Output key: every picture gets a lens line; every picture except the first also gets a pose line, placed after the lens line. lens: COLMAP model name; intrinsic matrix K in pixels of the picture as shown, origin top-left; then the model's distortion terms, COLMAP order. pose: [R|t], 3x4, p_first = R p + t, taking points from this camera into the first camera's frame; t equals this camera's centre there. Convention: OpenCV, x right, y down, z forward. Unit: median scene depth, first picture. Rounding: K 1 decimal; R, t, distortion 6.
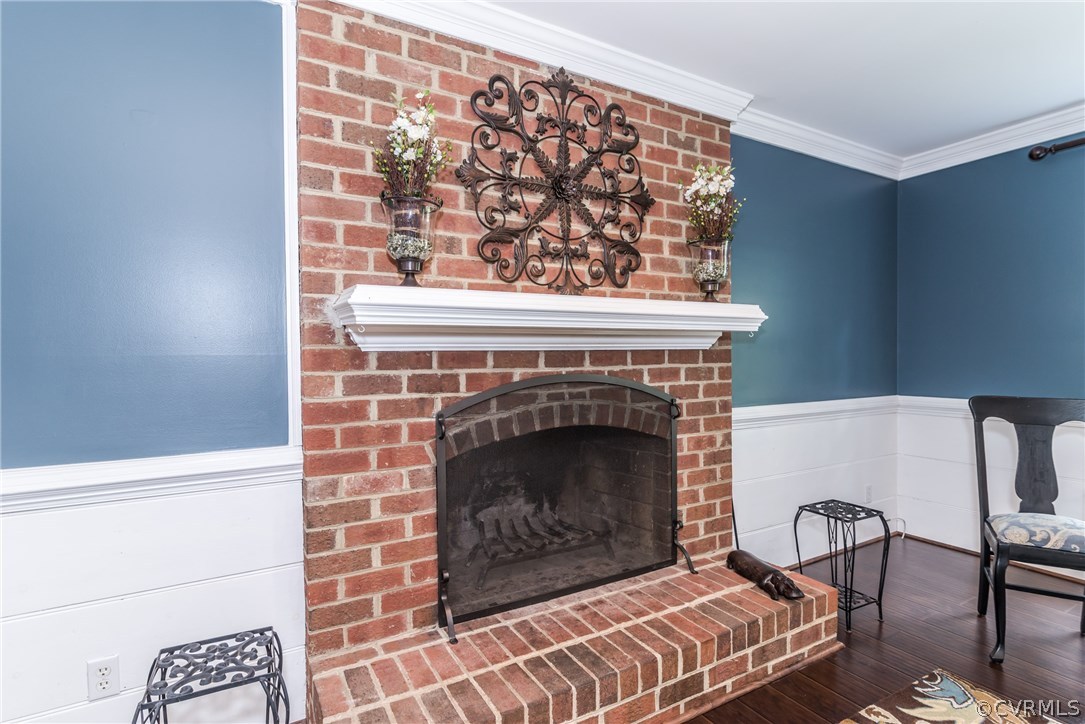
lens RADIAL K [[547.9, 0, 542.5], [0, 547.9, 362.0], [0, 0, 1]] dist [0.007062, -0.000660]
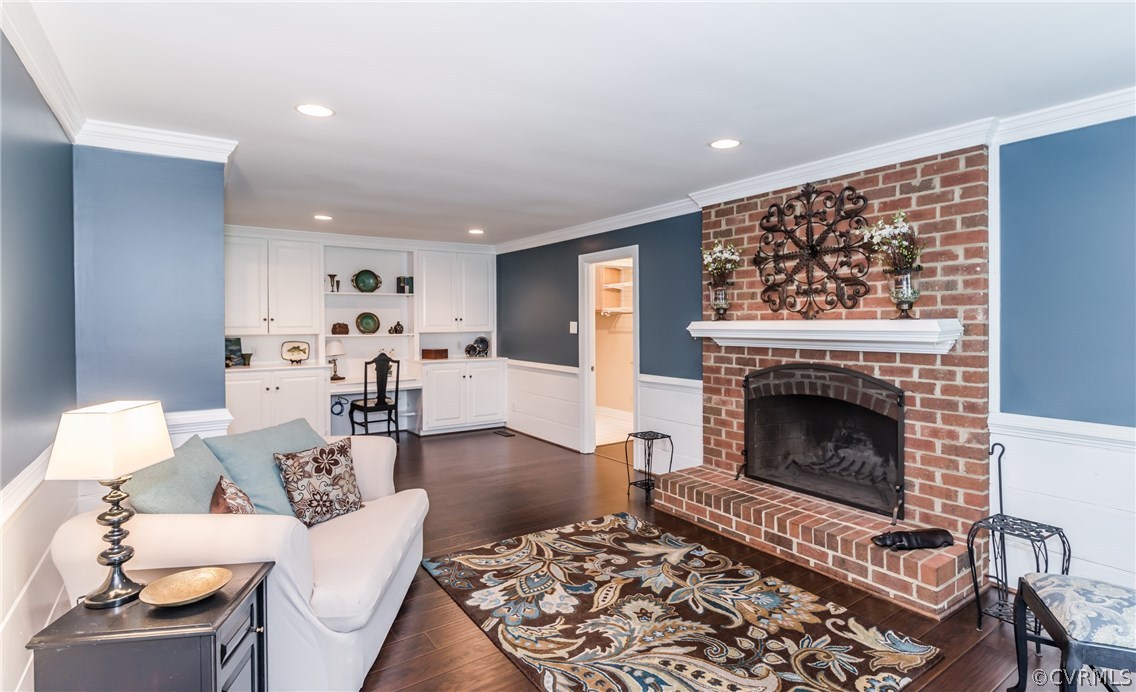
lens RADIAL K [[560.4, 0, 570.6], [0, 560.4, 330.0], [0, 0, 1]] dist [-0.000138, 0.000068]
pose [[0.073375, 0.022124, -0.997059, 1.728647], [-0.010890, 0.999712, 0.021381, -0.110643], [0.997245, 0.009289, 0.073594, 0.147307]]
